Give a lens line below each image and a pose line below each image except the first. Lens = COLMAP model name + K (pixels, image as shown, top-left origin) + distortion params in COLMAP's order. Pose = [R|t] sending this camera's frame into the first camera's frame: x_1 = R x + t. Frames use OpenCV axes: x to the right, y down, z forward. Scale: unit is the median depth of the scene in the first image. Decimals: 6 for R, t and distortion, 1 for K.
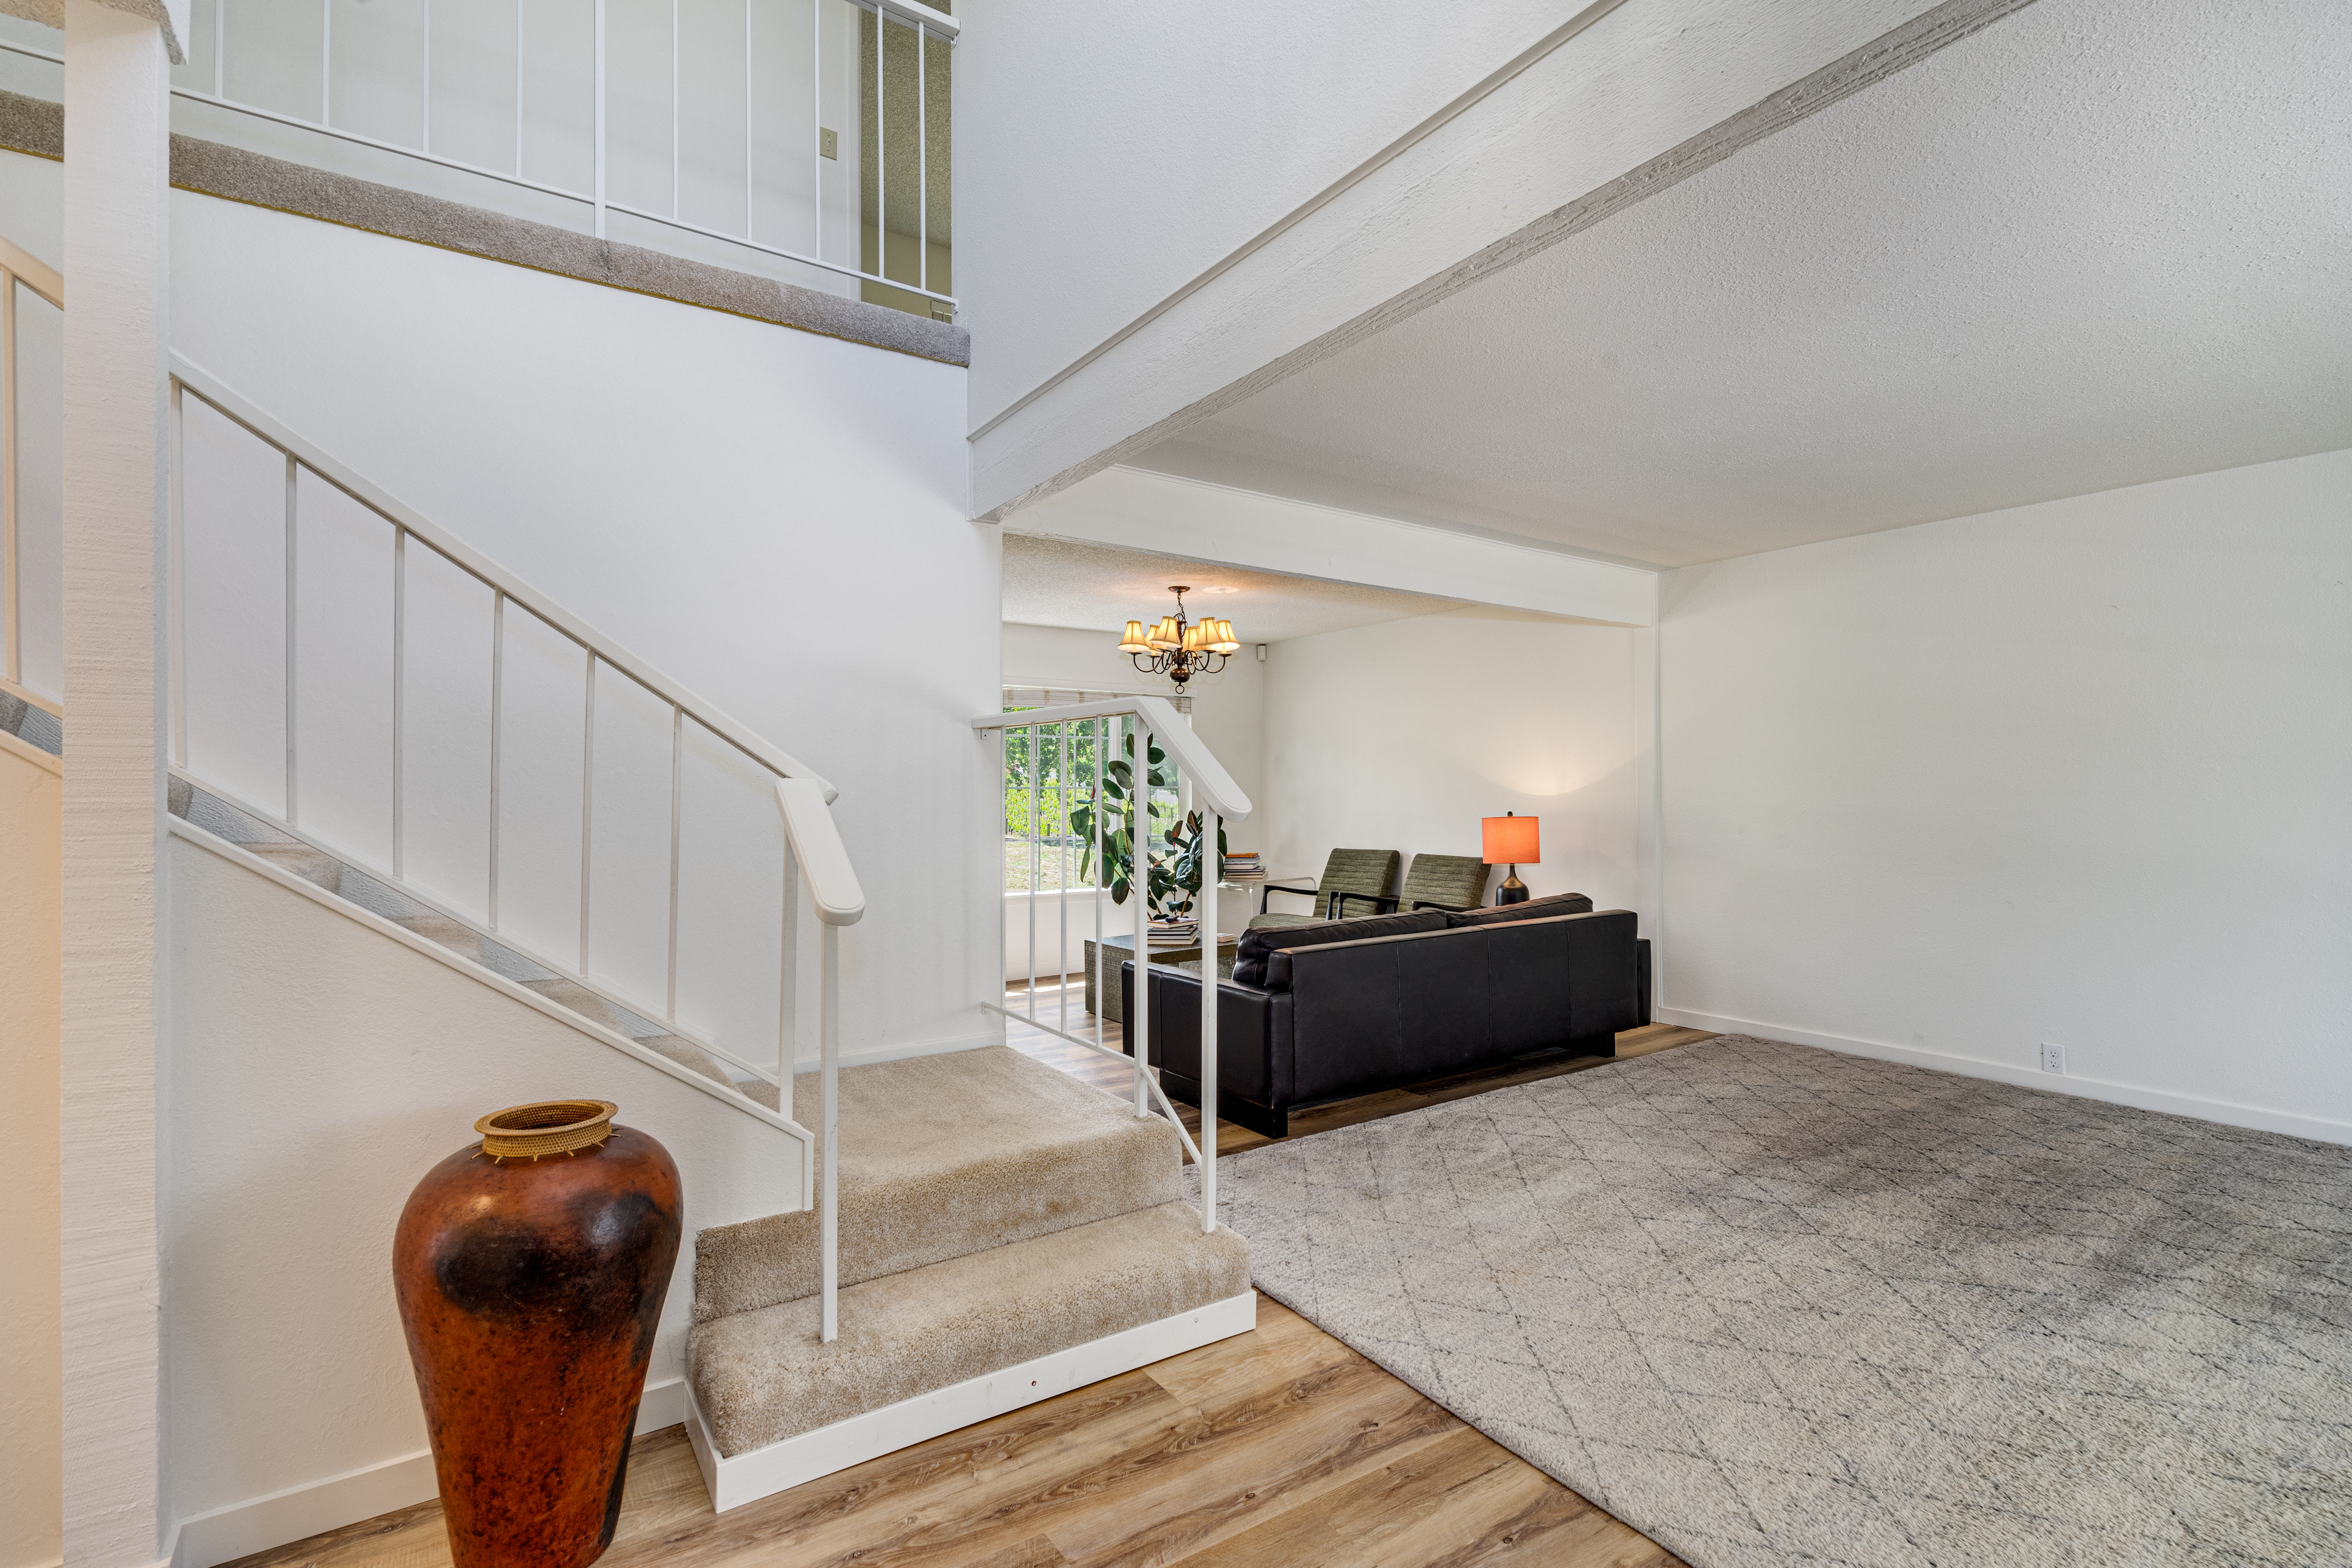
lens RADIAL K [[1061.0, 0, 1157.8], [0, 1061.0, 770.5], [0, 0, 1]] dist [-0.007863, 0.000684]
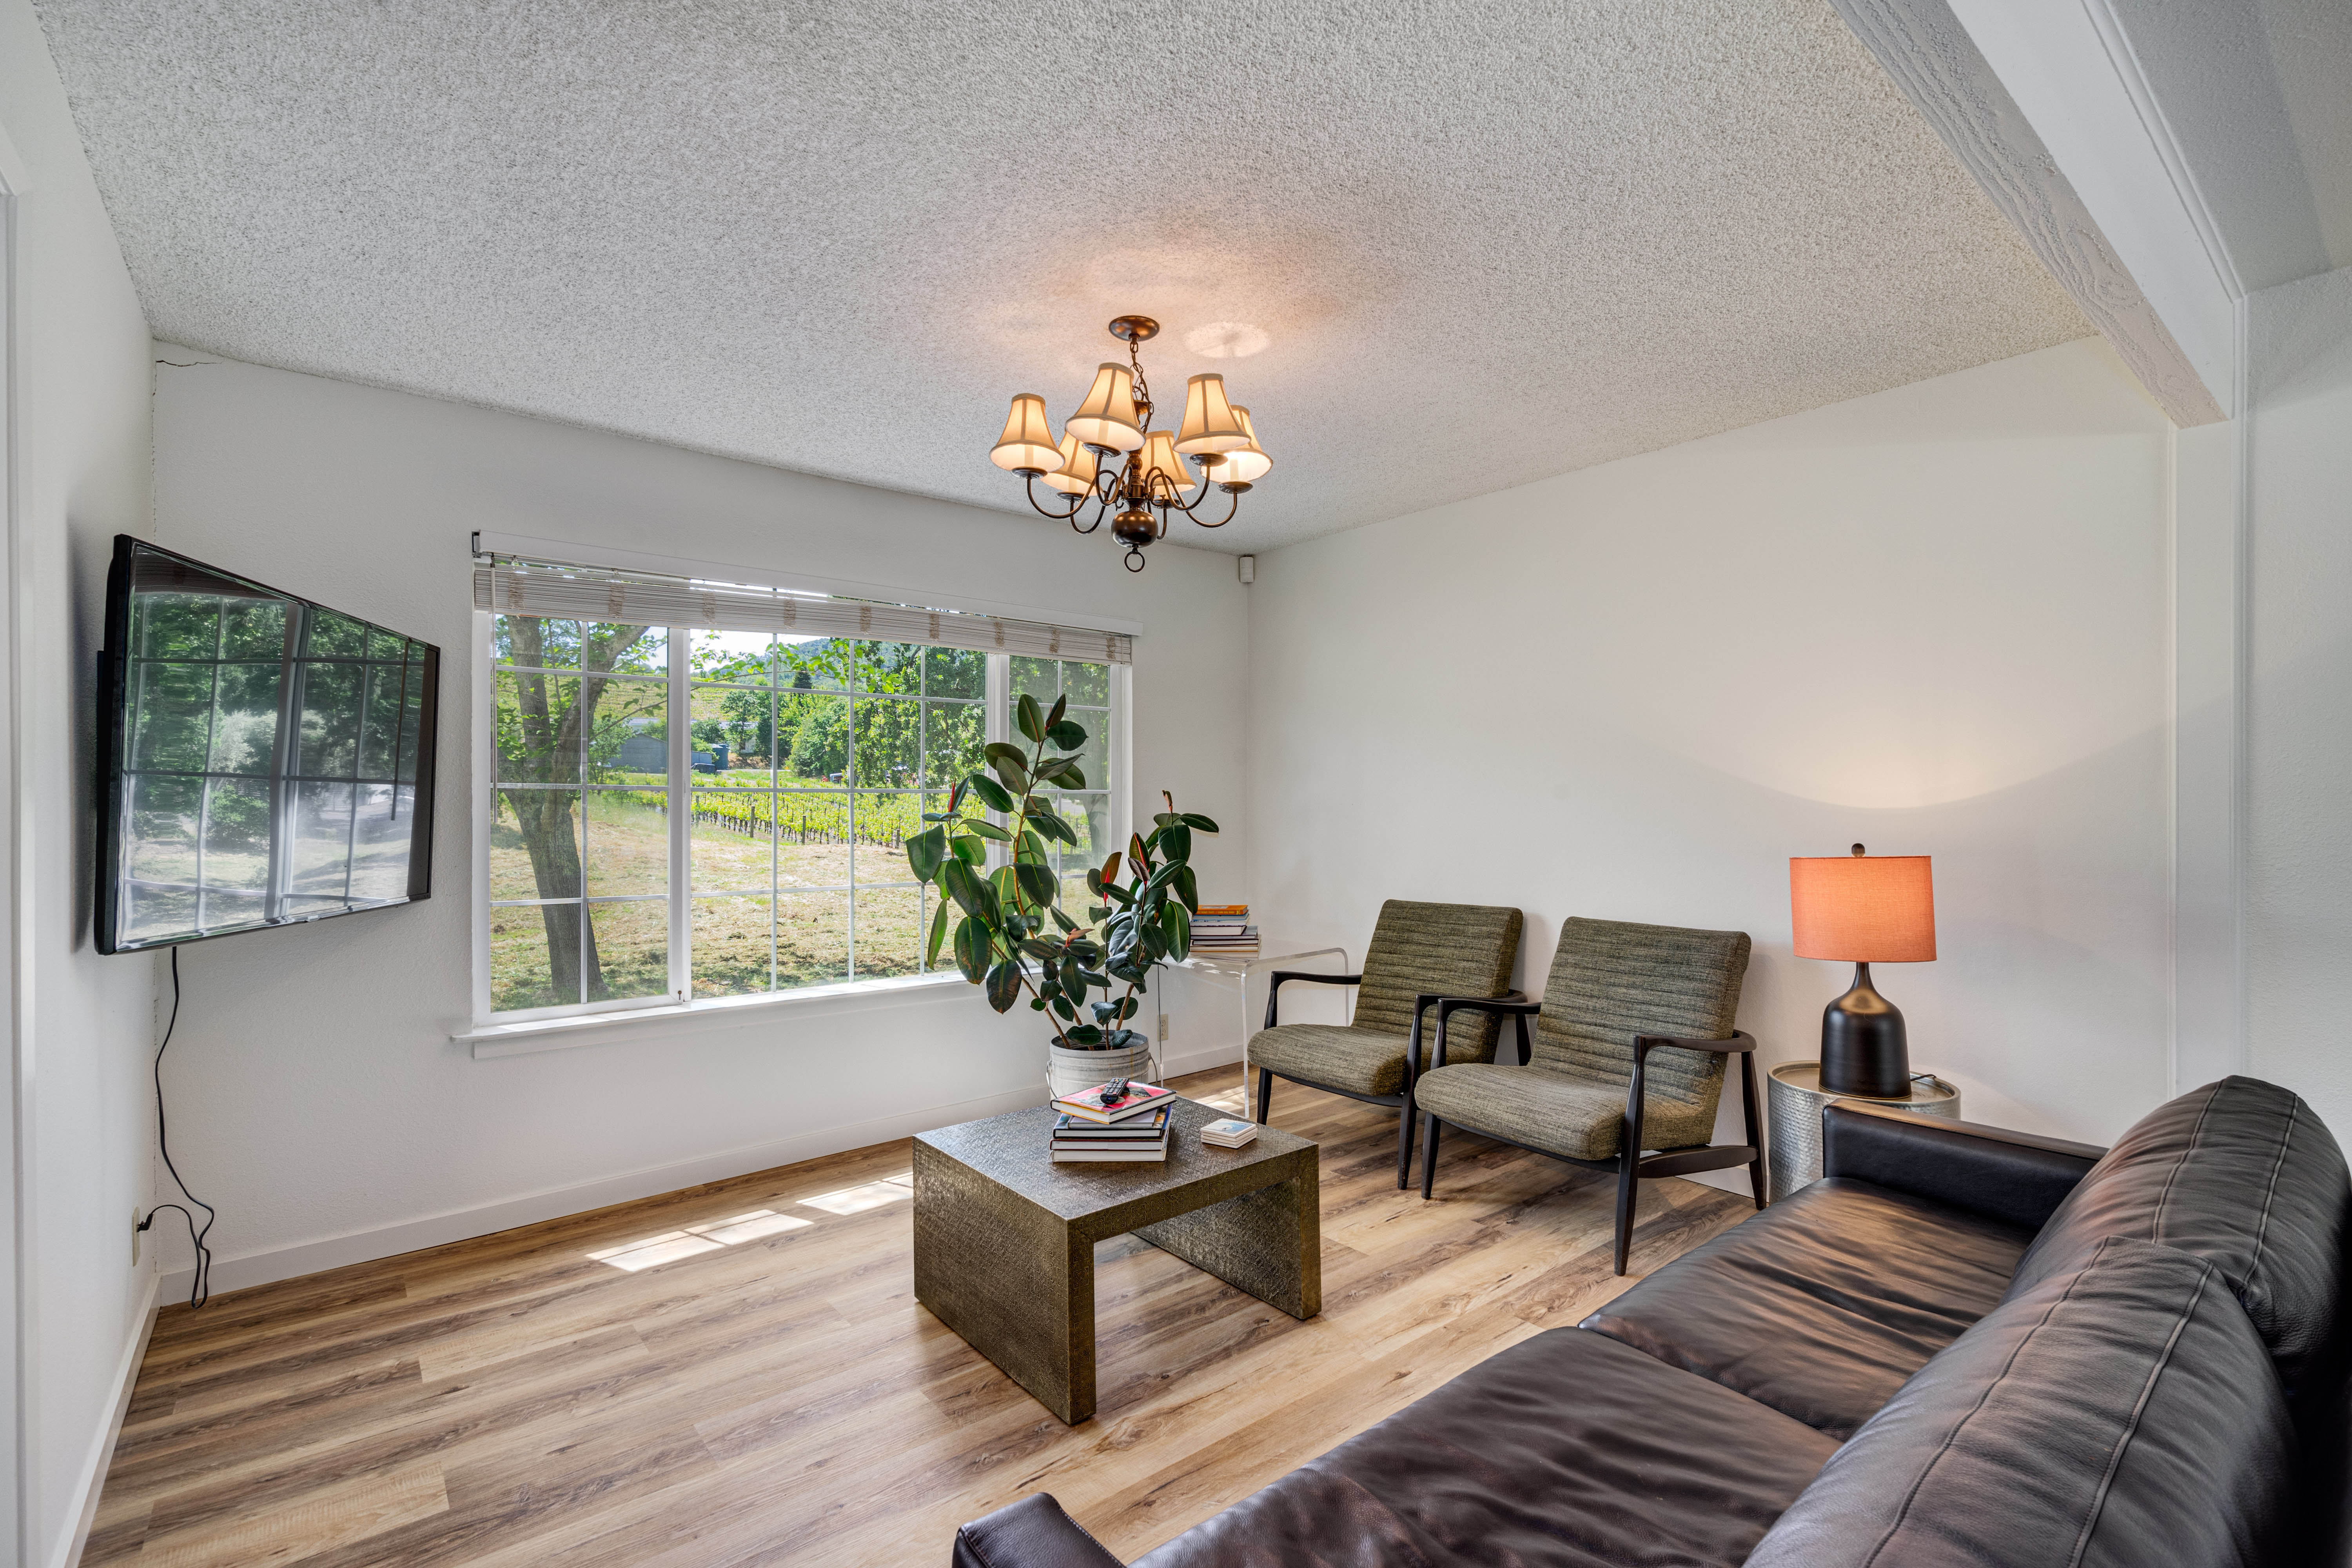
lens RADIAL K [[1059.2, 0, 1177.1], [0, 1059.2, 793.5], [0, 0, 1]] dist [-0.005280, 0.001801]
pose [[0.994173, 0.004590, 0.107697, -0.006817], [-0.006091, 0.999889, 0.013618, 0.009381], [-0.107622, -0.014195, 0.994091, 0.461757]]
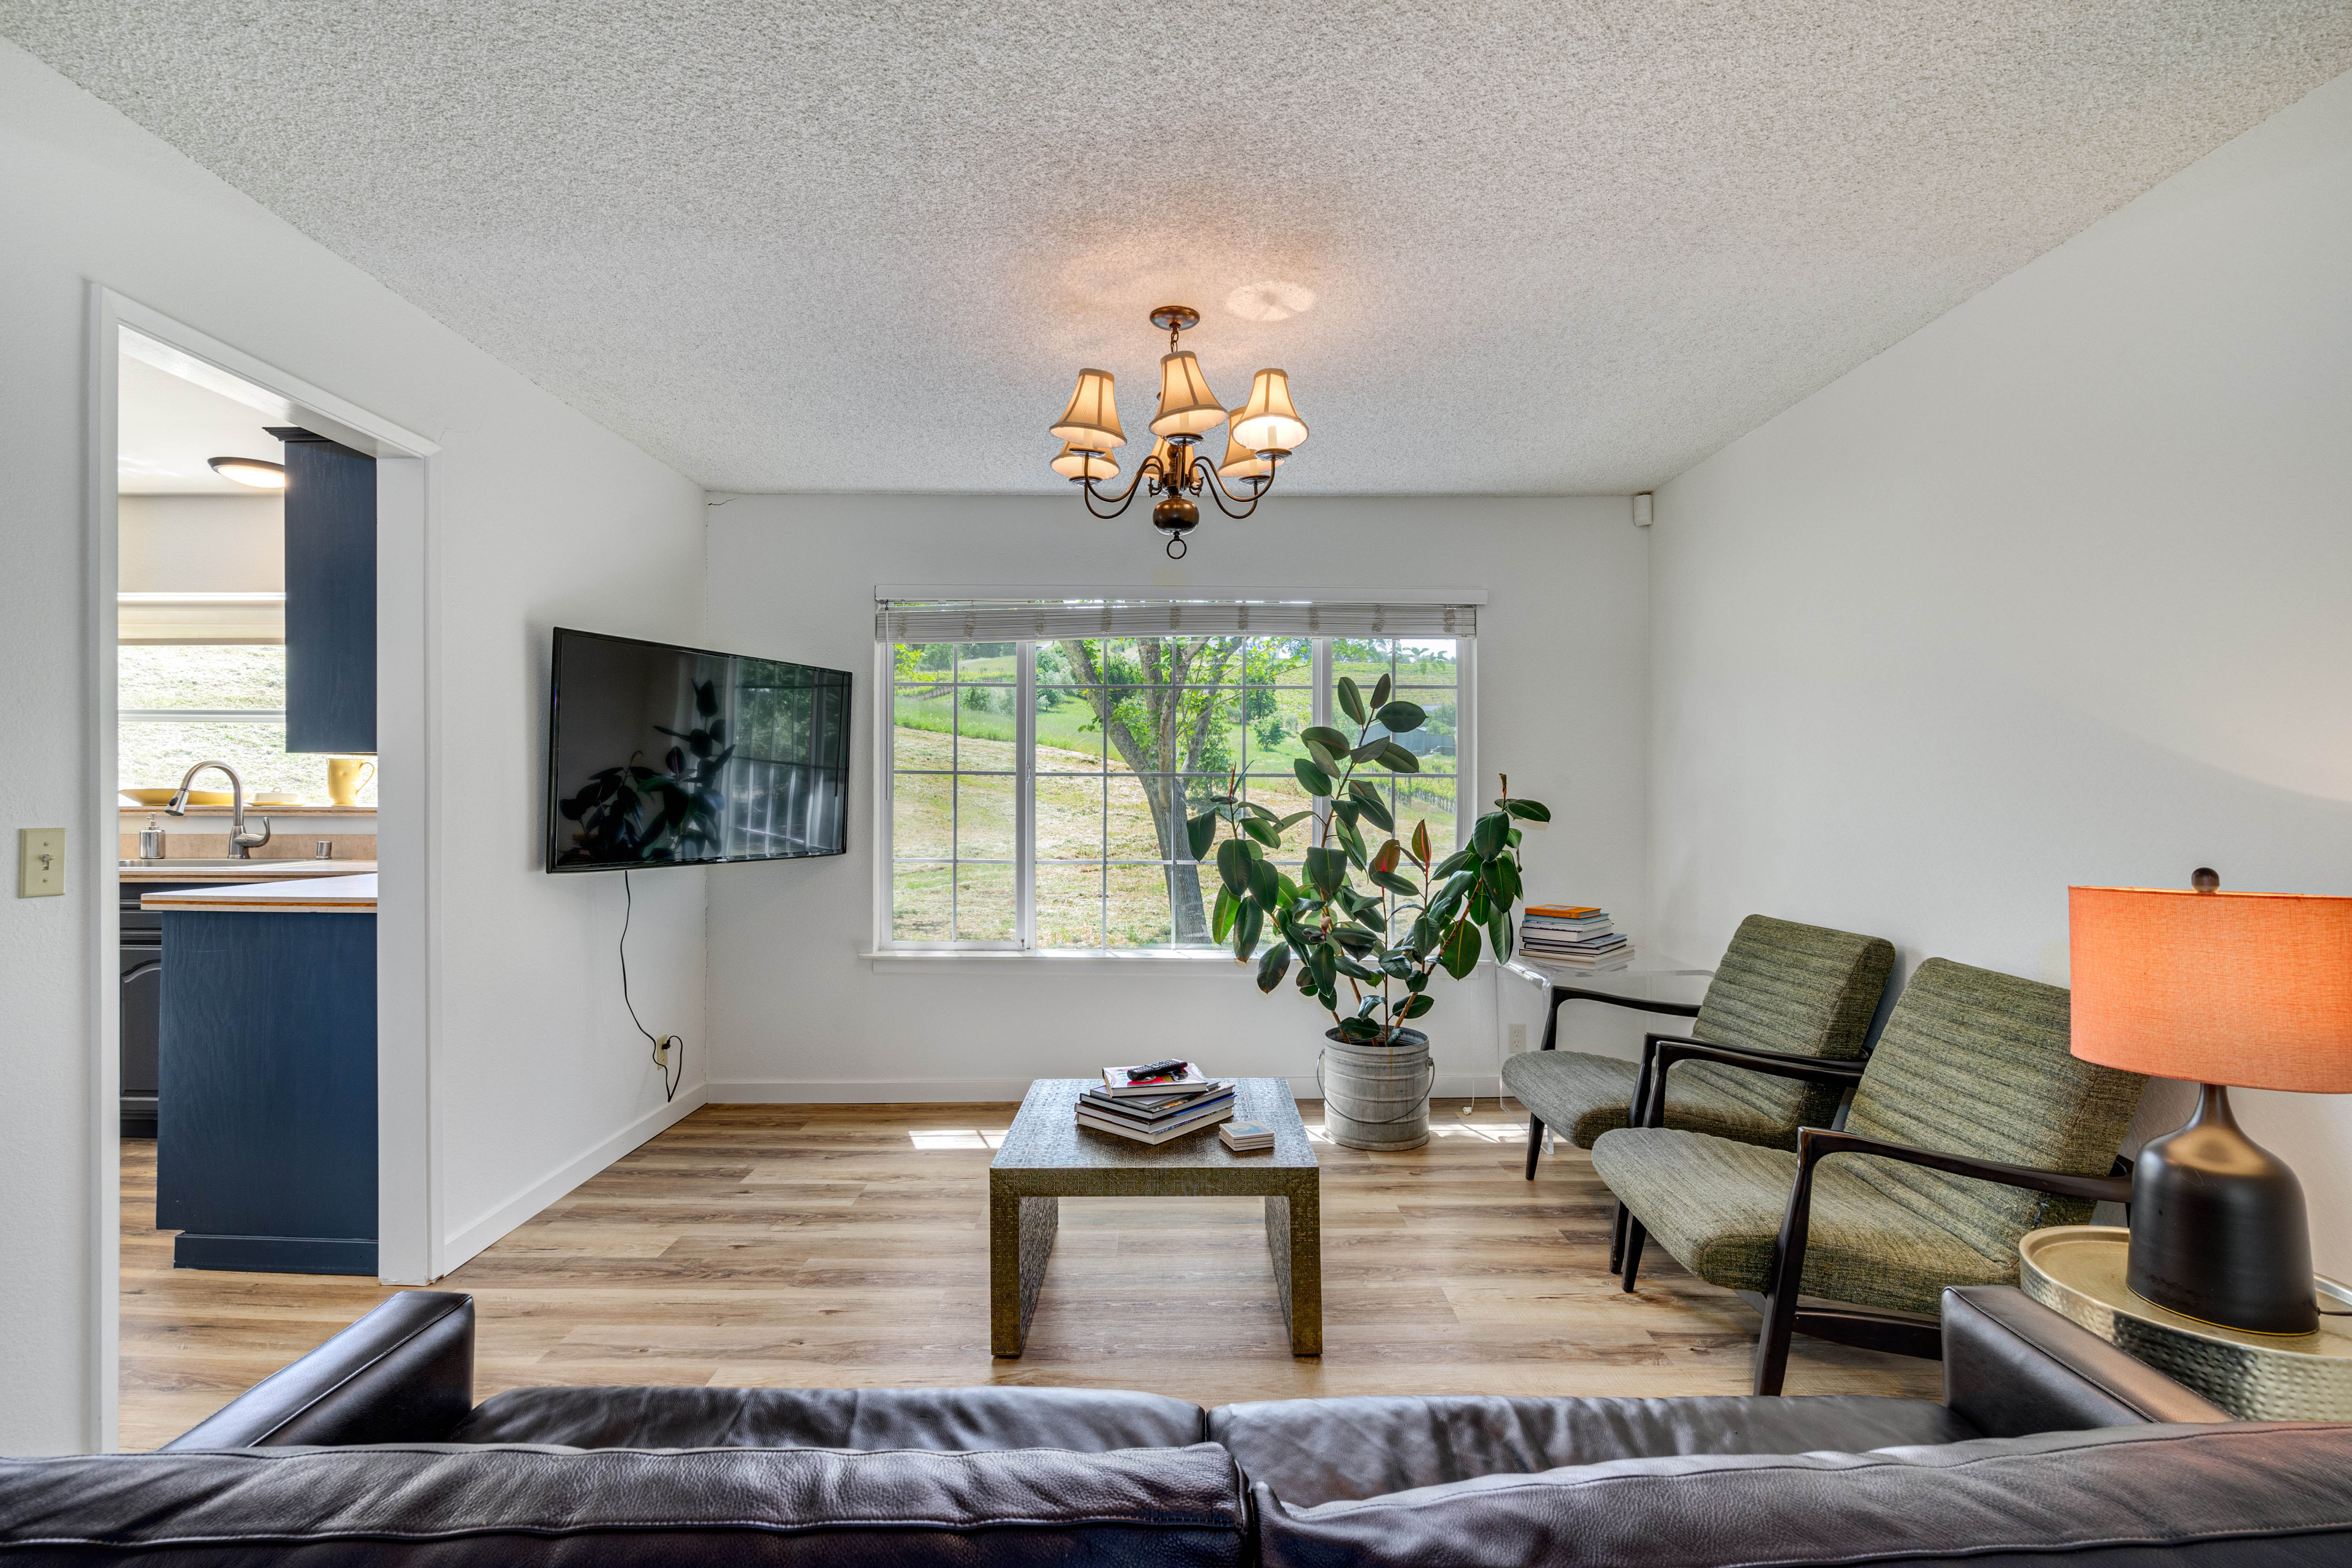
lens RADIAL K [[1061.1, 0, 1157.8], [0, 1061.1, 770.5], [0, 0, 1]] dist [-0.007863, 0.000684]
pose [[0.838065, 0.002024, -0.545566, 0.205028], [0.004705, 0.999929, 0.010938, 0.007598], [0.545549, -0.011734, 0.837996, 0.512306]]
